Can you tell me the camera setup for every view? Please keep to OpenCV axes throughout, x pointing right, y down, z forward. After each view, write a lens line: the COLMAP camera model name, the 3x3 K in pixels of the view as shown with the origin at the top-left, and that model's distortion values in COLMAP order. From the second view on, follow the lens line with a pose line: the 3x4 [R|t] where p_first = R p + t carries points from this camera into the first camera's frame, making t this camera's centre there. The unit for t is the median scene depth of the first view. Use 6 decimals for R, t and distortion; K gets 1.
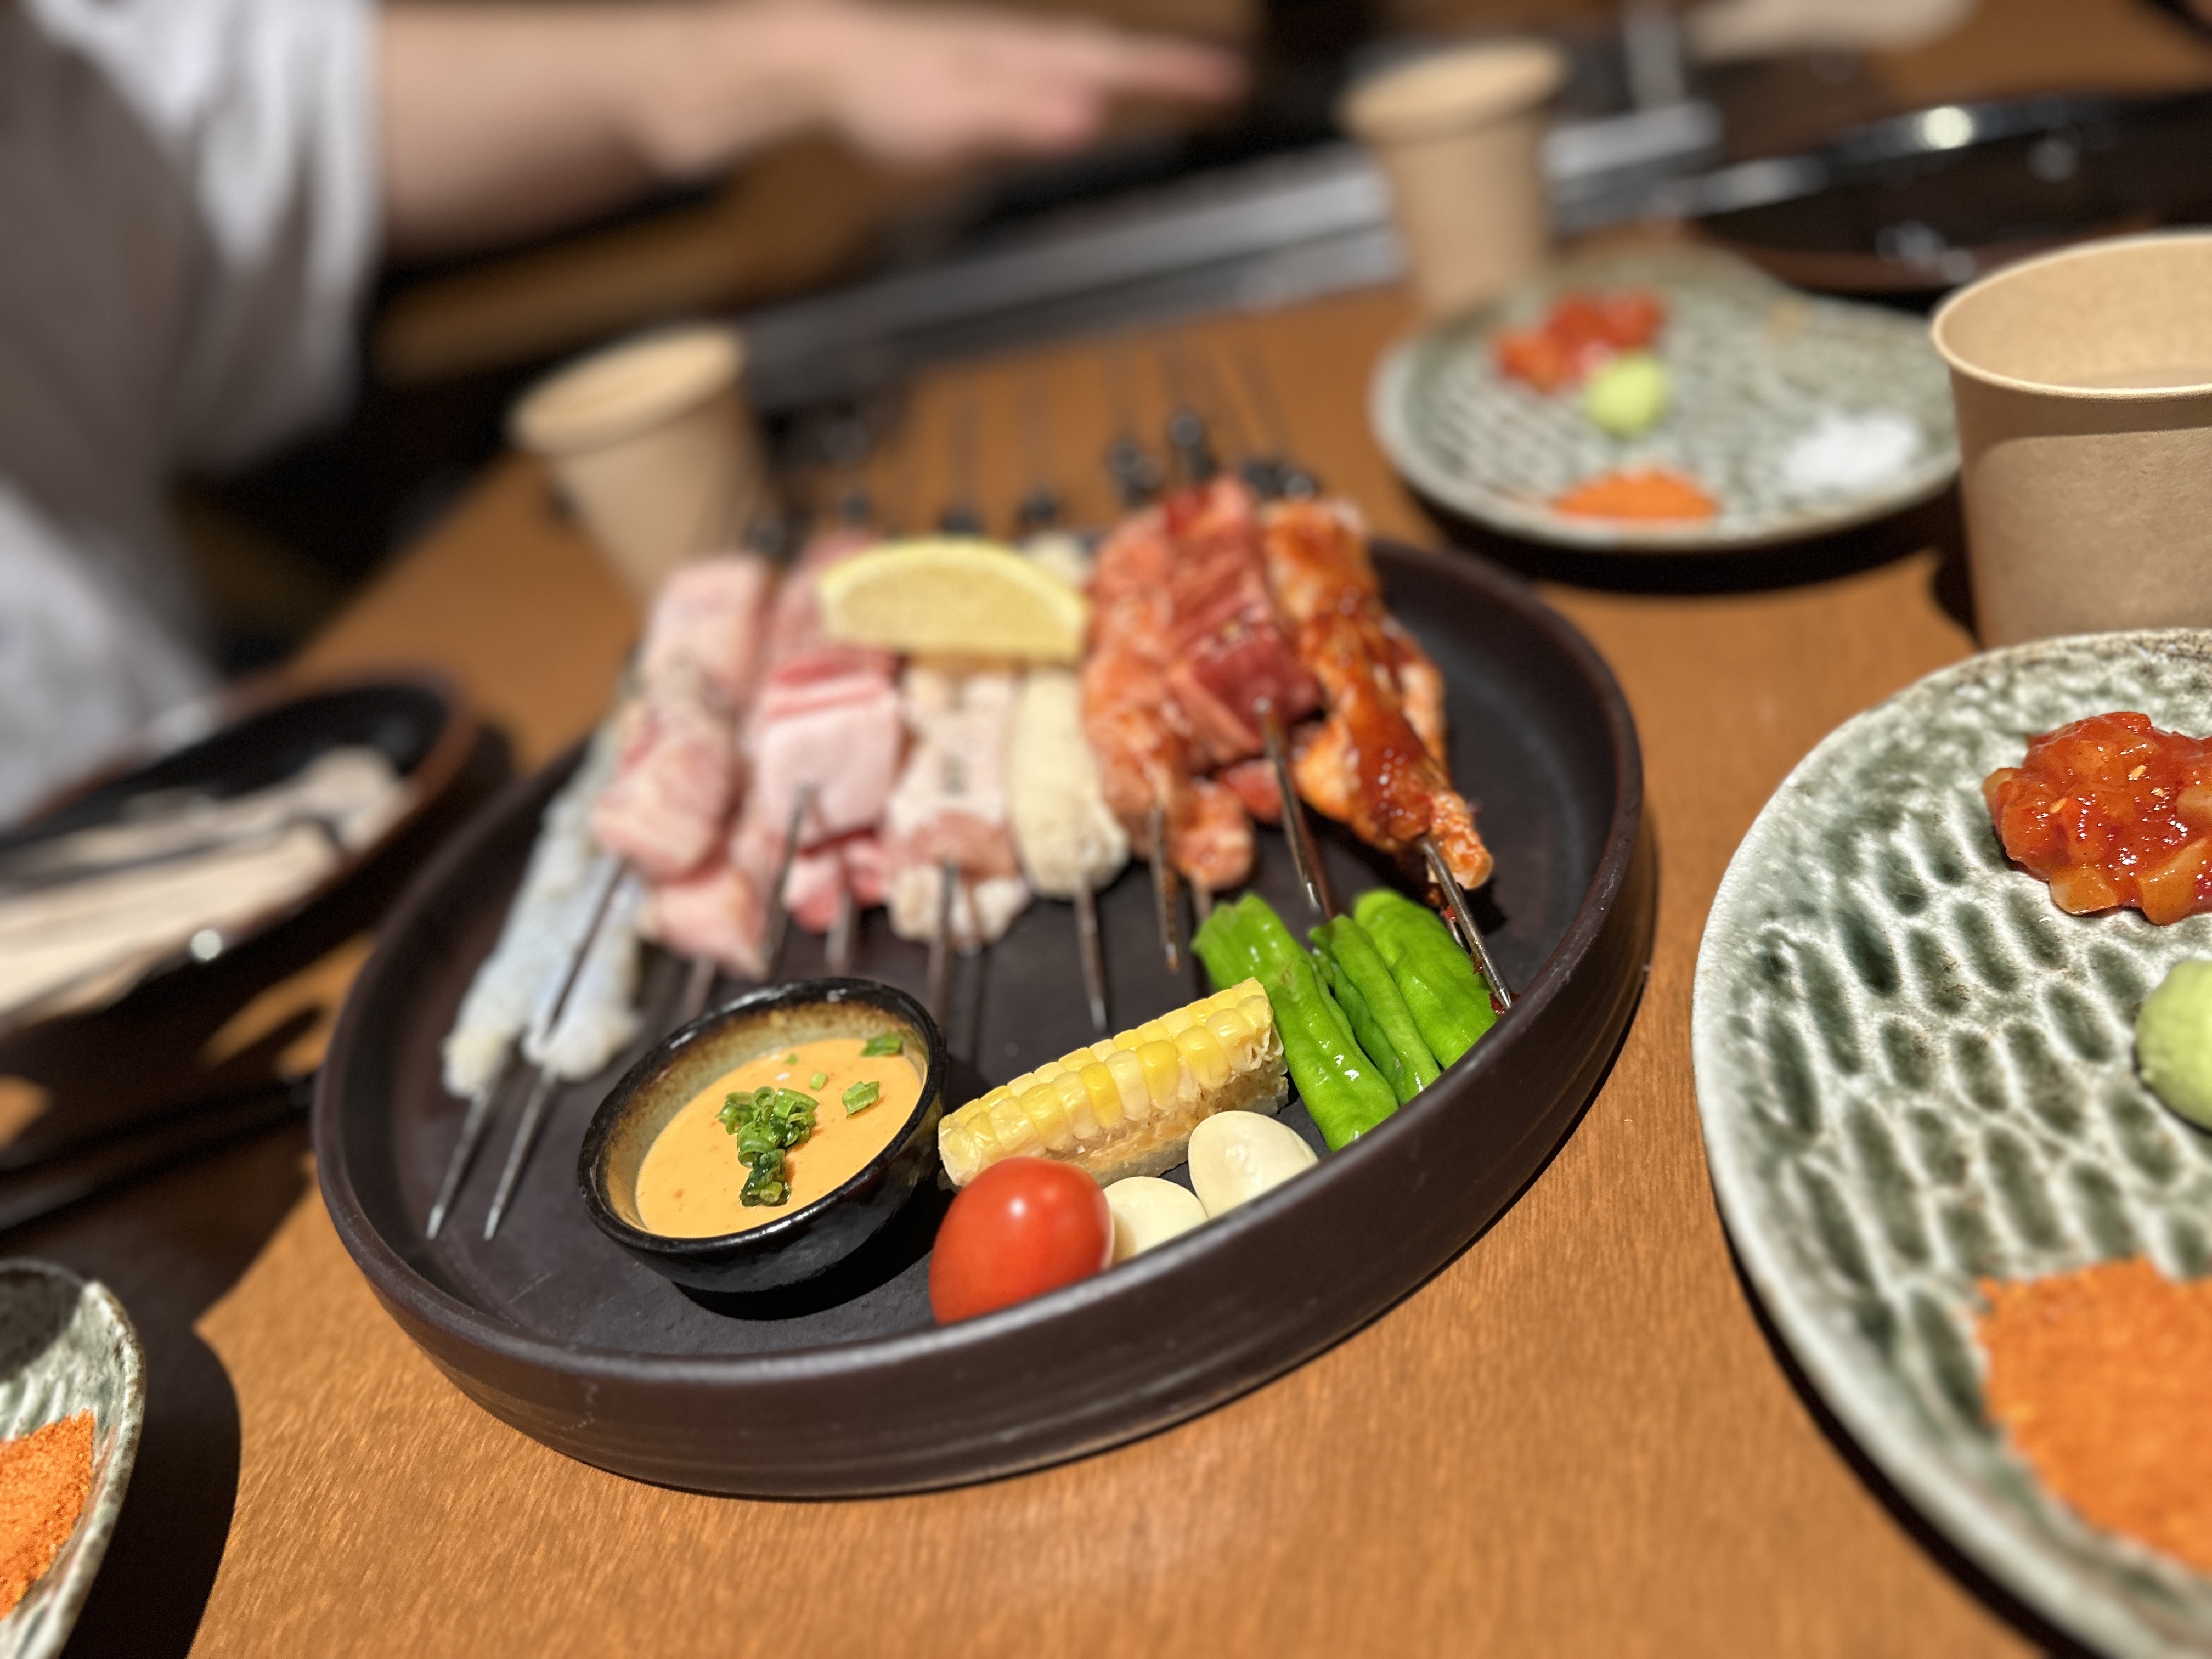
lens RADIAL K [[1721.1, 0, 1149.0], [0, 1721.1, 819.9], [0, 0, 1]] dist [0.212106, -0.463102]
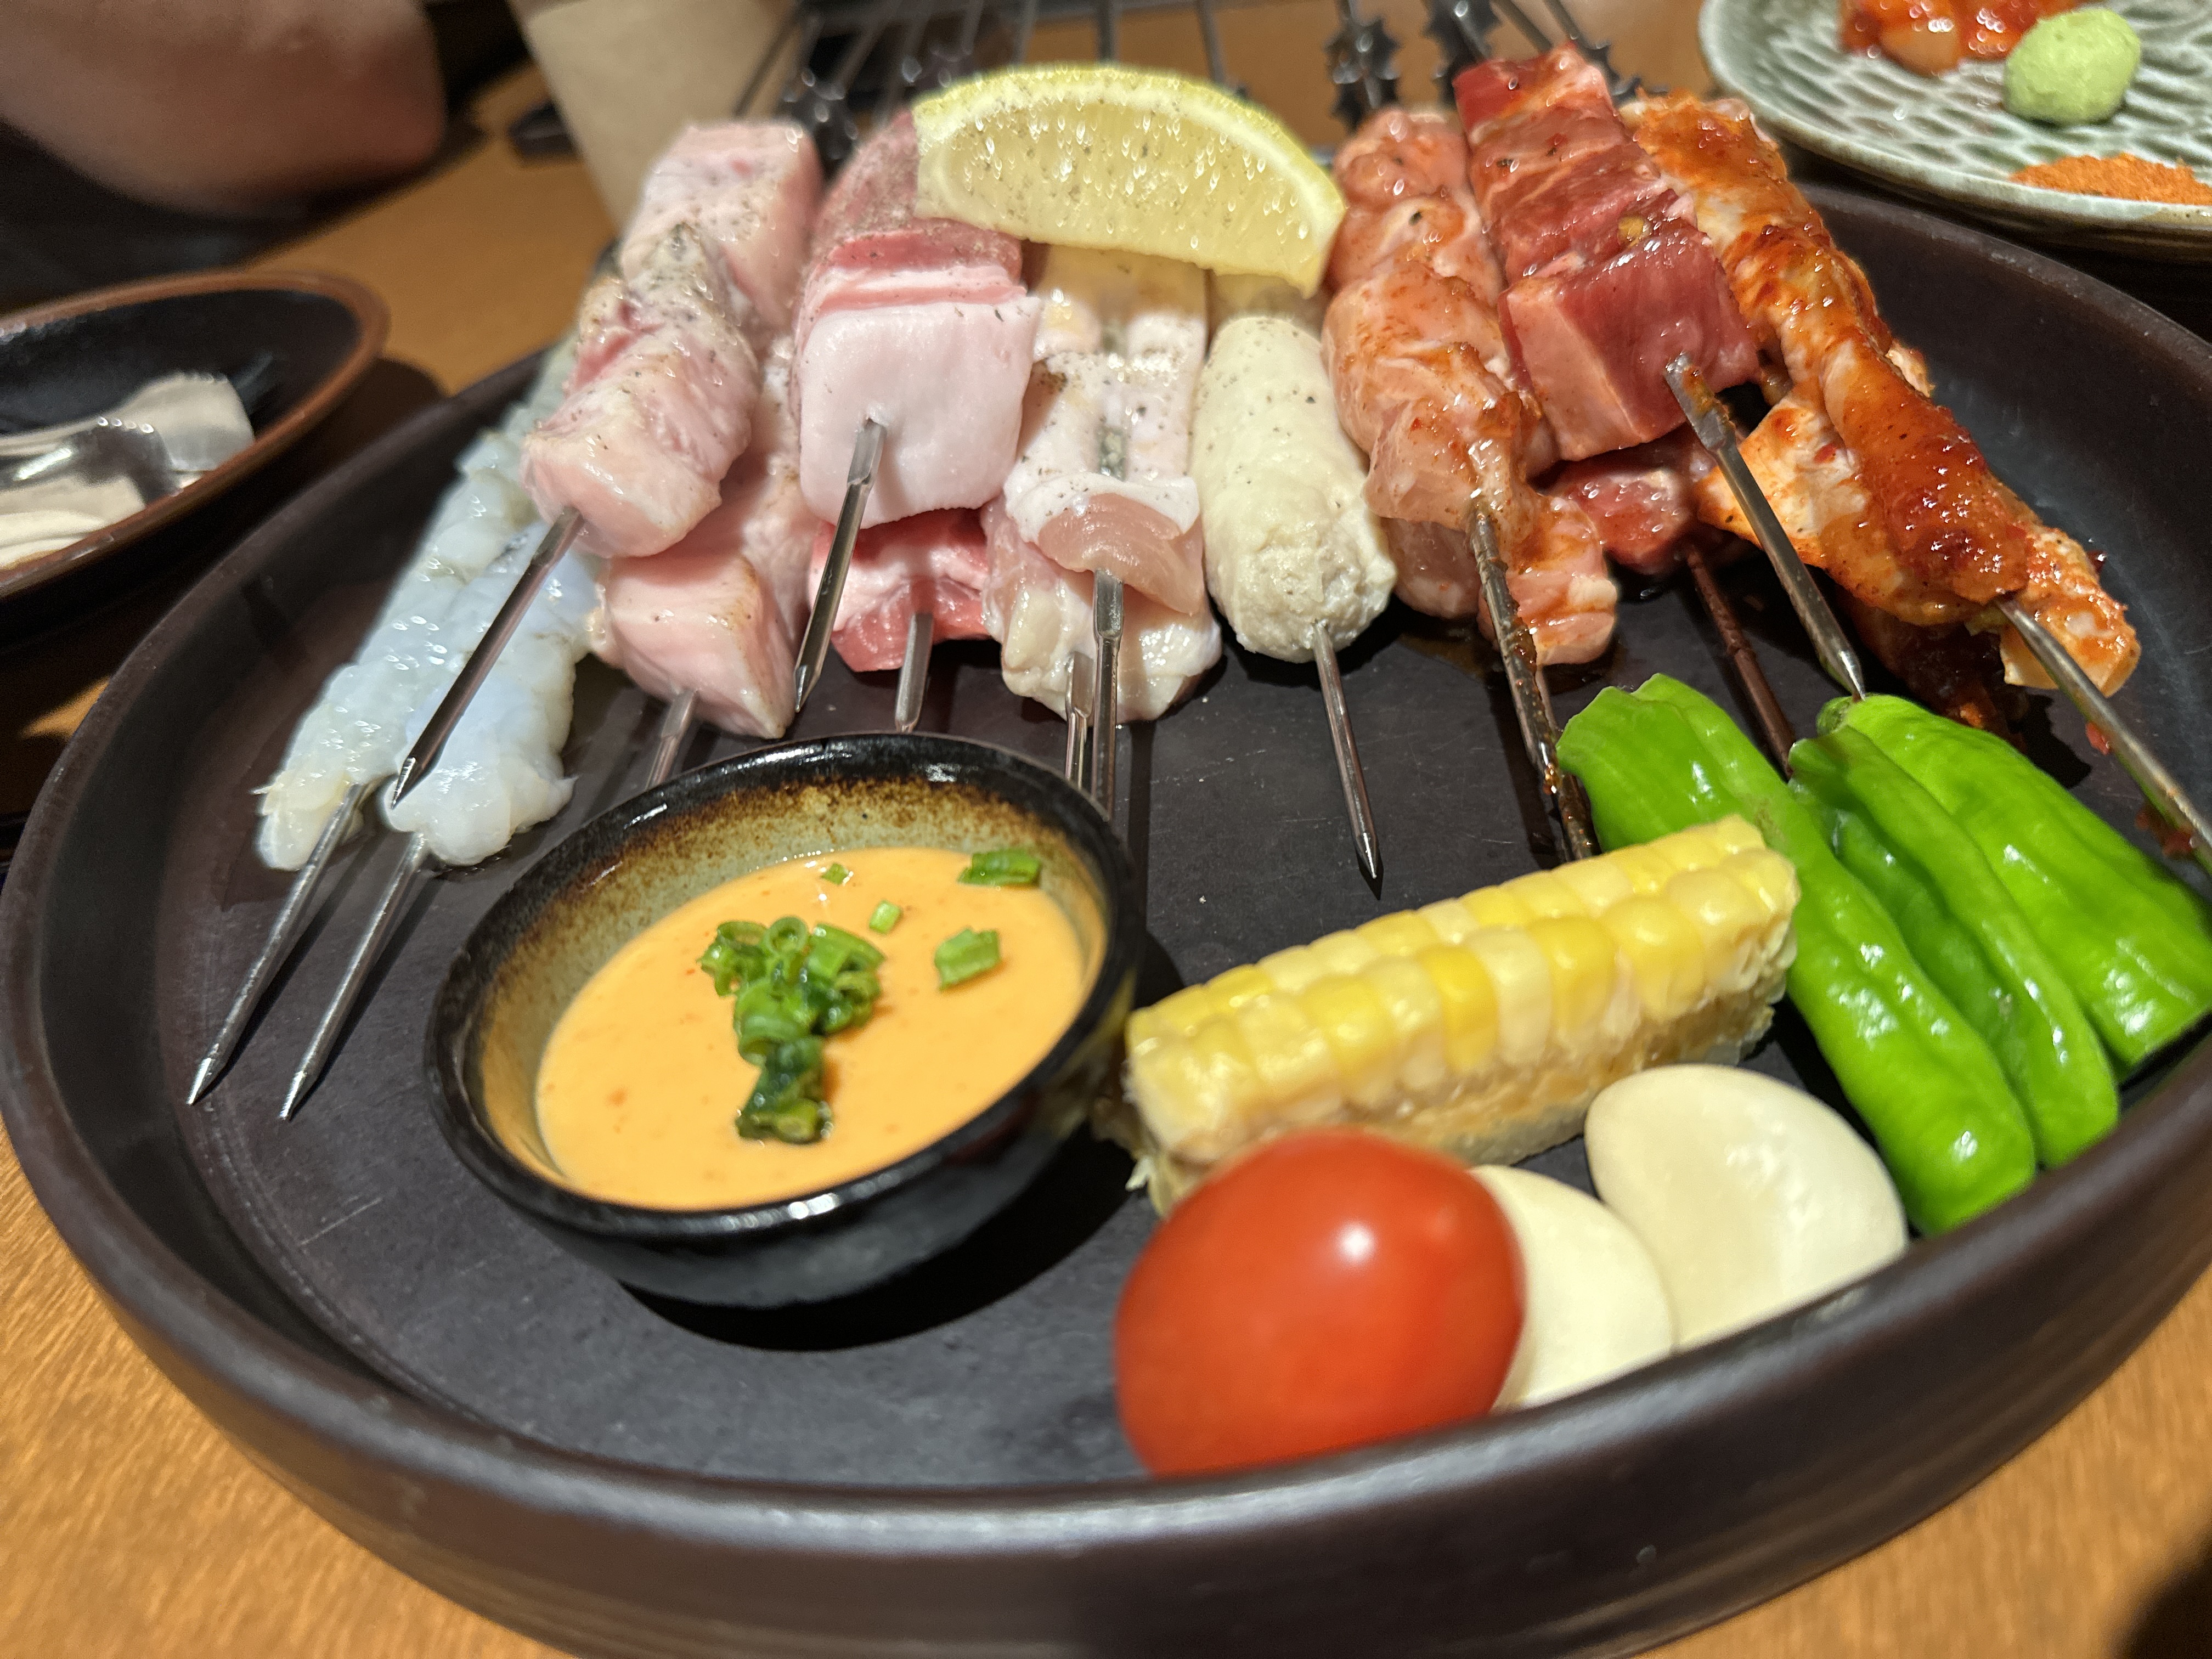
lens RADIAL K [[1669.3, 0, 1106.0], [0, 1669.3, 829.5], [0, 0, 1]] dist [0.066385, -0.142701]
pose [[0.993897, 0.108097, 0.022014, -0.136459], [-0.109509, 0.990872, 0.078616, 0.074234], [-0.013314, -0.080547, 0.996662, 0.480863]]
